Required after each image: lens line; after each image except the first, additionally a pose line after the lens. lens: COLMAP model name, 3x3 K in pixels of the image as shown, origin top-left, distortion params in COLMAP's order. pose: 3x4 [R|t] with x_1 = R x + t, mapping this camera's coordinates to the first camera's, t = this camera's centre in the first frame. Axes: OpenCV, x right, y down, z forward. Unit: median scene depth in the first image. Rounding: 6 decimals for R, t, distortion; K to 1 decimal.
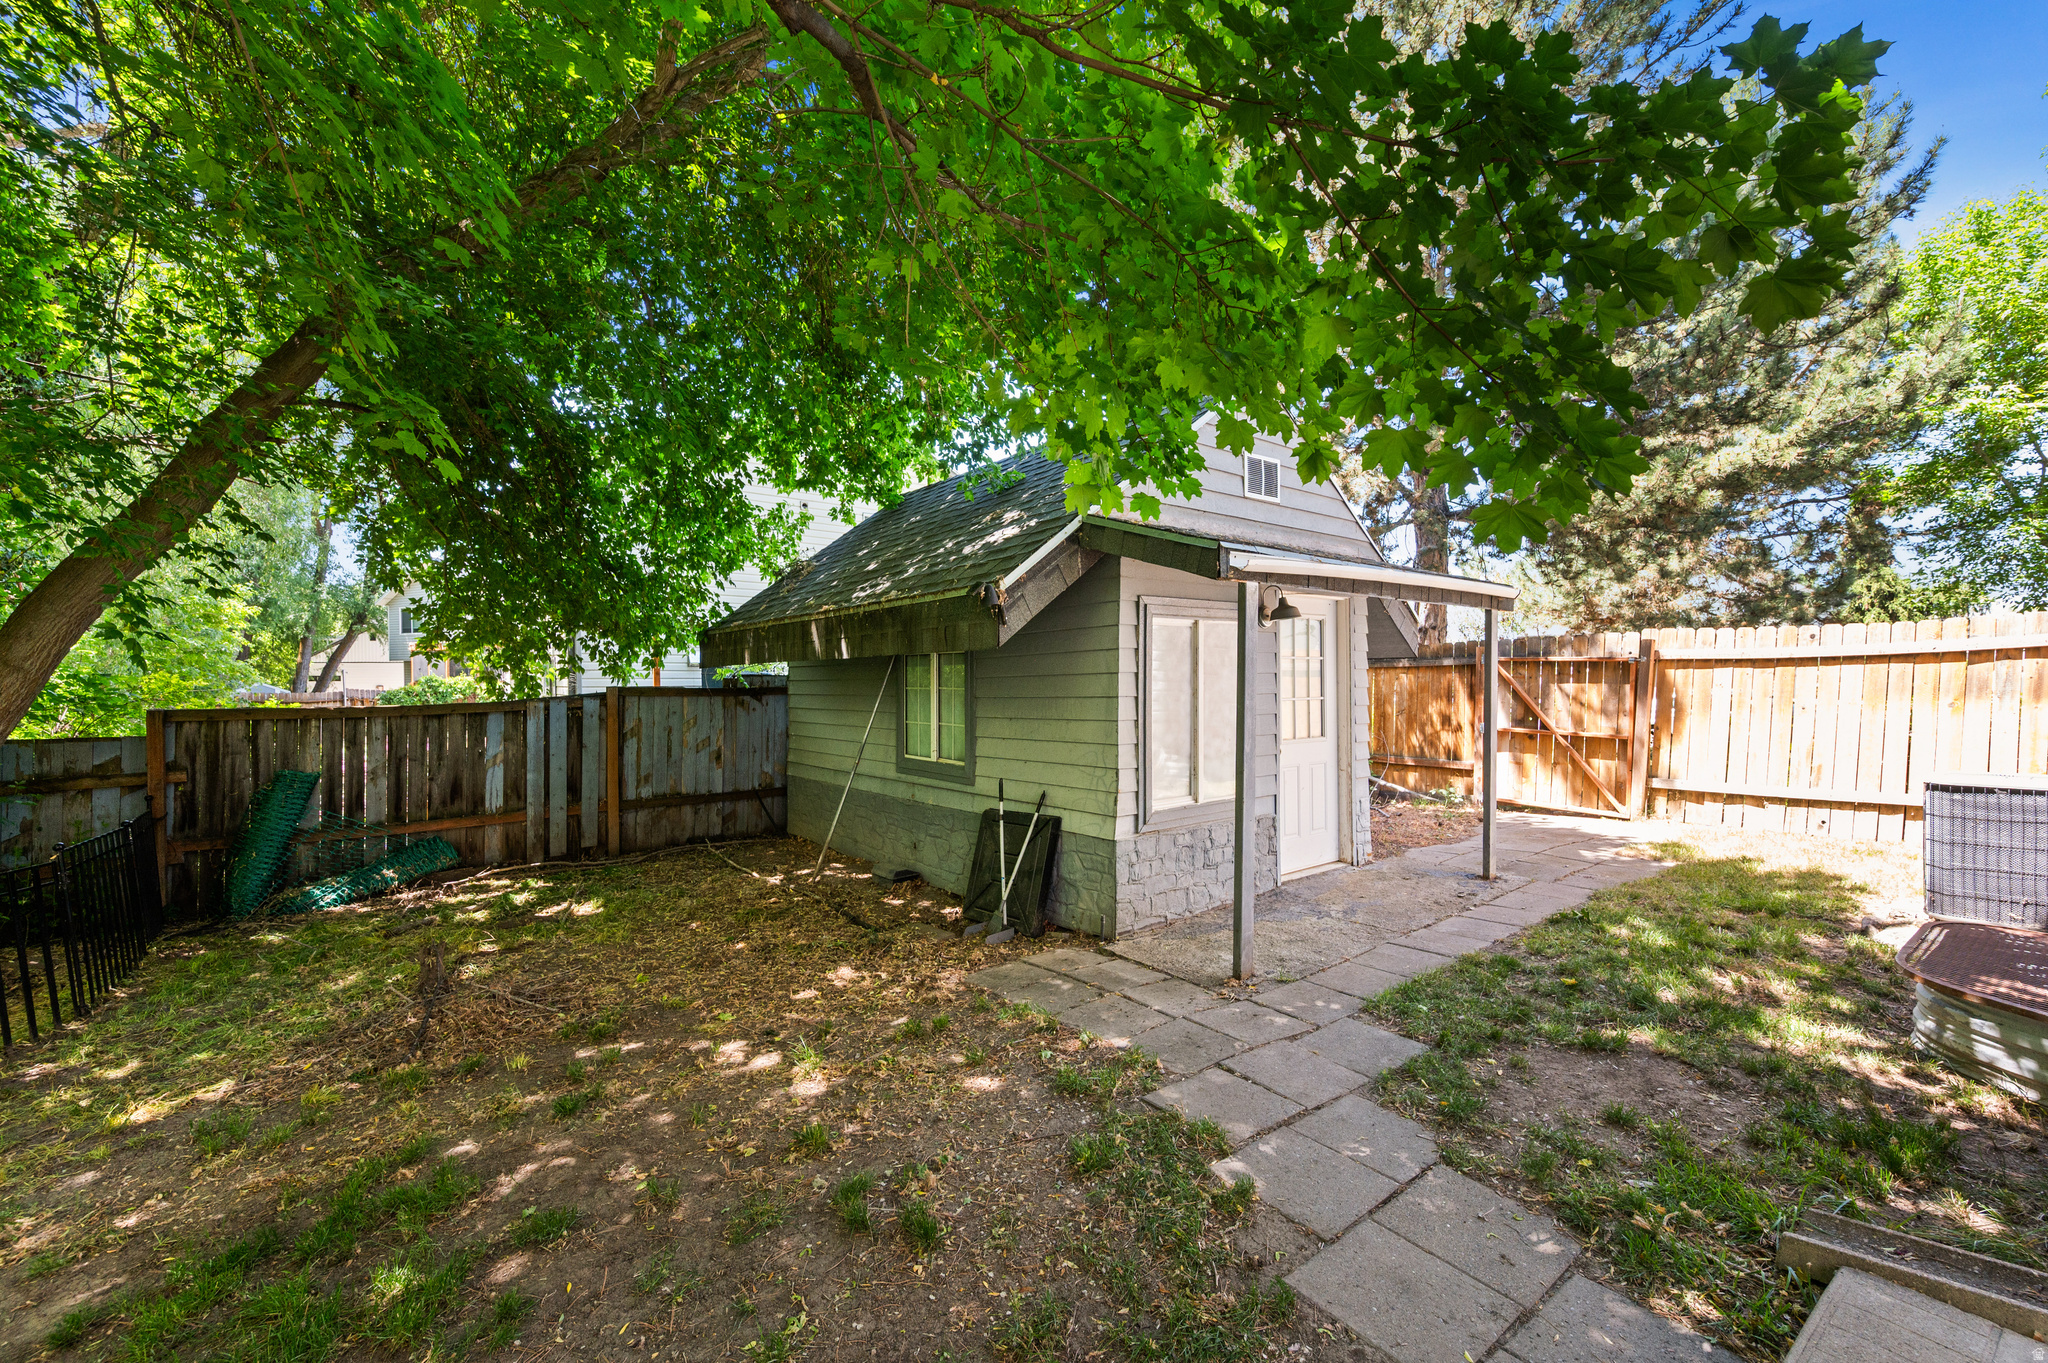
lens RADIAL K [[815.6, 0, 1025.3], [0, 815.6, 682.6], [0, 0, 1]] dist [-0.003326, 0.001559]
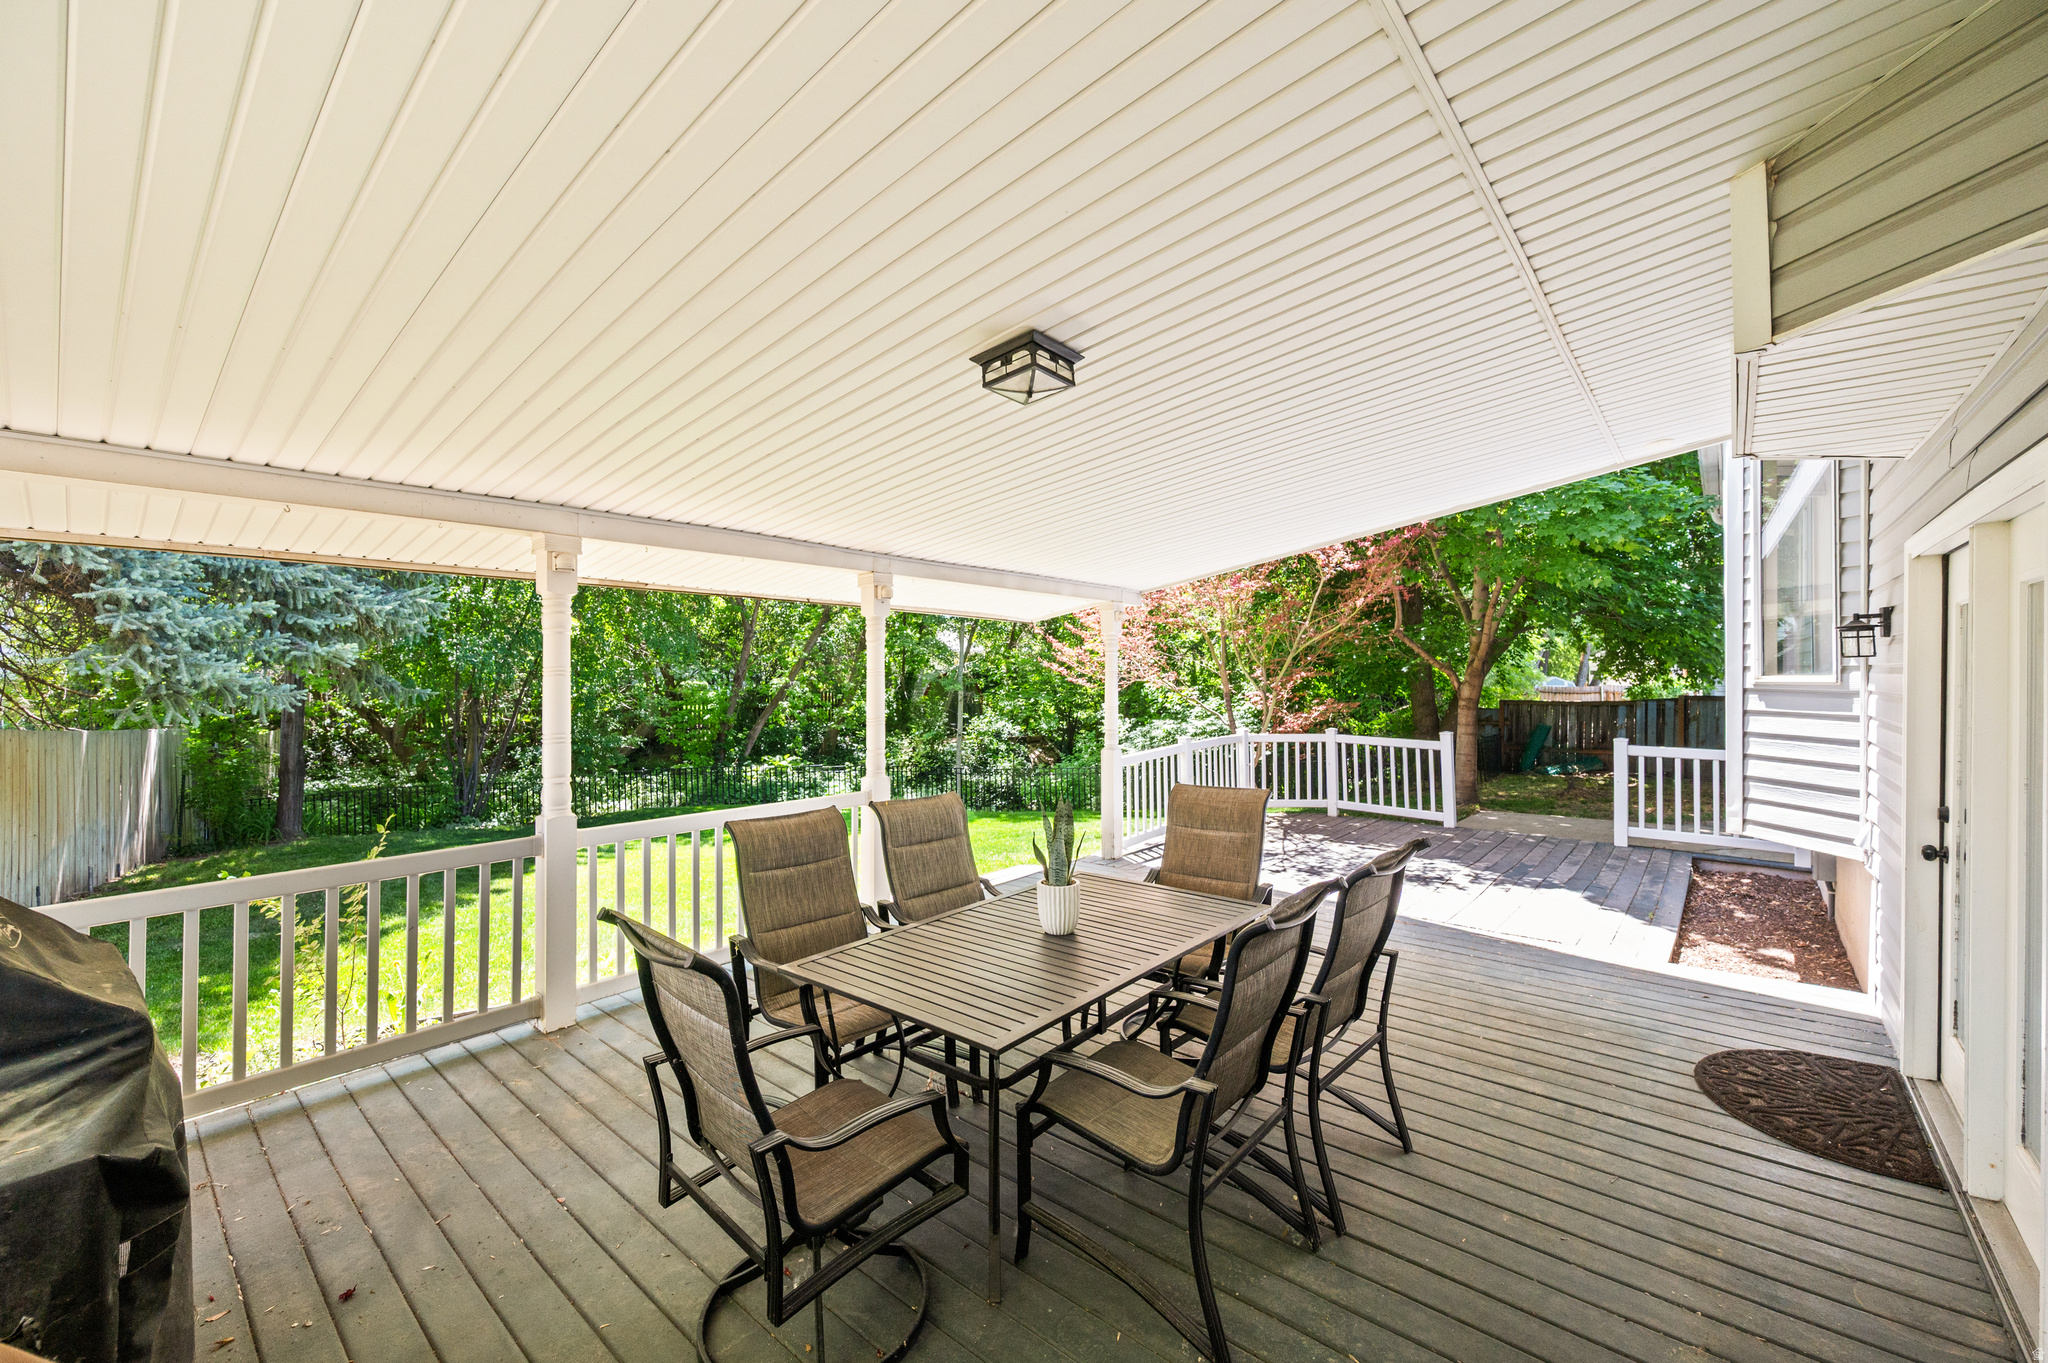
lens RADIAL K [[815.6, 0, 1021.4], [0, 815.6, 674.4], [0, 0, 1]] dist [-0.003326, 0.001559]
pose [[0.227830, 0.007242, -0.973674, 1.275305], [-0.006240, 0.999963, 0.005977, -0.056434], [0.973681, 0.004714, 0.227867, -1.237416]]
